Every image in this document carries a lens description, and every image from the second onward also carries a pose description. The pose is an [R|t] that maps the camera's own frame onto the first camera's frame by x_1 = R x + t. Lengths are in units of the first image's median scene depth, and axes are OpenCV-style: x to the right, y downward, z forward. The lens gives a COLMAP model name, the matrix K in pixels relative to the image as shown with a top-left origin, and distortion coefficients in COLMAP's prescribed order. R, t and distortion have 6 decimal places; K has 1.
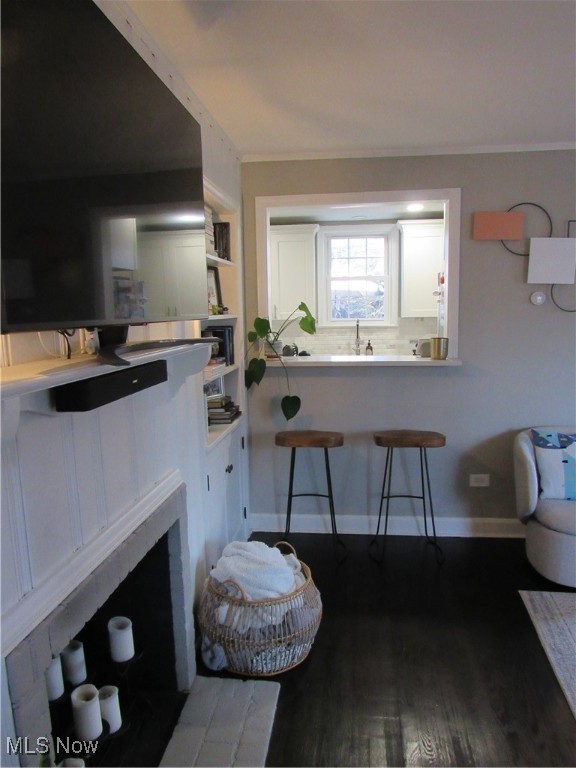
lens RADIAL K [[549.7, 0, 289.5], [0, 549.7, 382.7], [0, 0, 1]] dist [-0.033240, 0.015909]
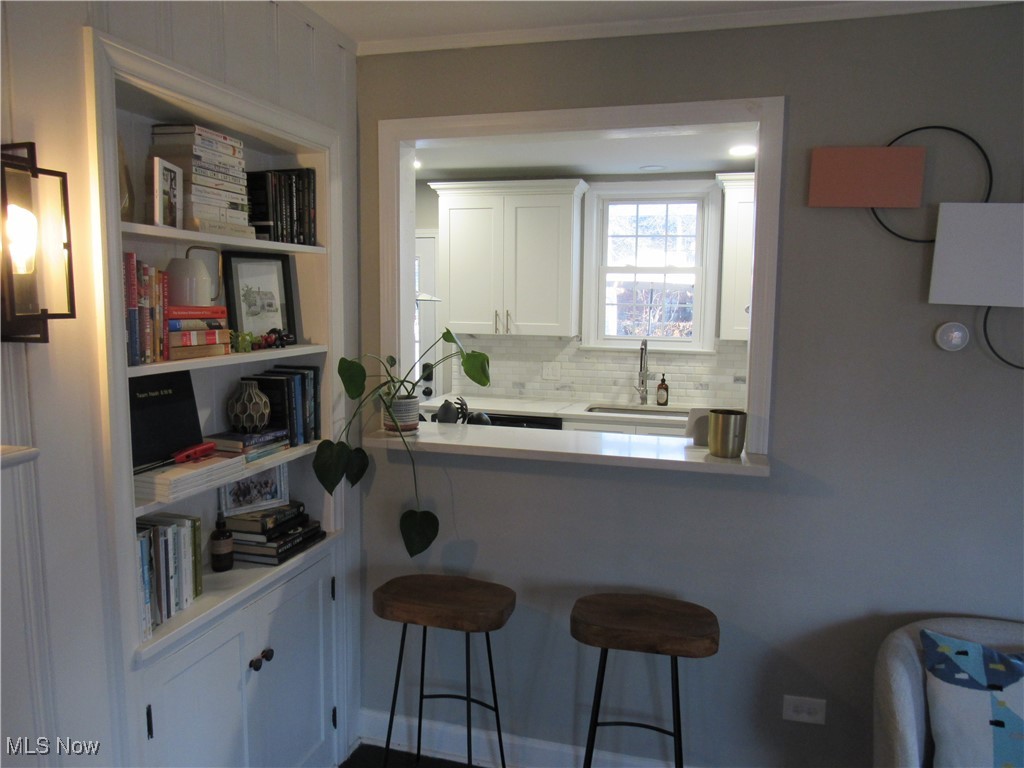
lens RADIAL K [[733.0, 0, 505.1], [0, 733.0, 385.9], [0, 0, 1]] dist [-0.033240, 0.015909]
pose [[0.986703, 0.048518, -0.155125, 0.176530], [-0.050646, 0.998669, -0.009793, -0.085424], [0.154443, 0.017519, 0.987846, 0.333323]]
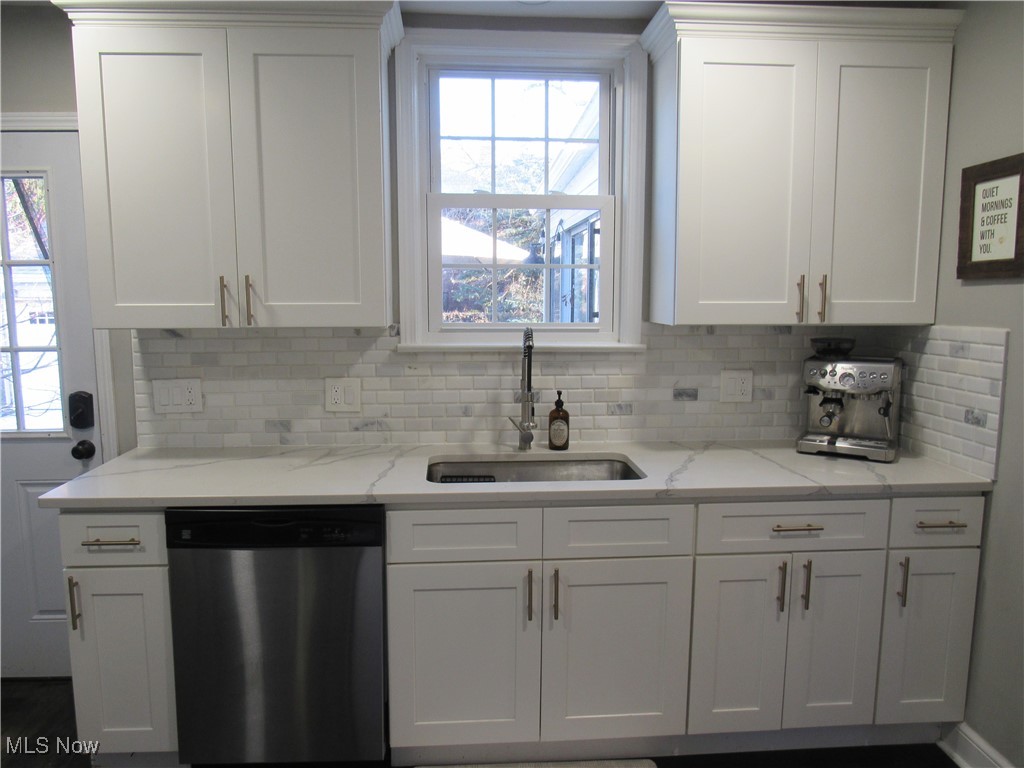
lens RADIAL K [[733.0, 0, 516.3], [0, 733.0, 383.4], [0, 0, 1]] dist [-0.033240, 0.015909]
pose [[0.981117, -0.005536, 0.193334, 0.065937], [0.008464, 0.999862, -0.014325, -0.135618], [-0.193228, 0.015691, 0.981028, 1.033688]]
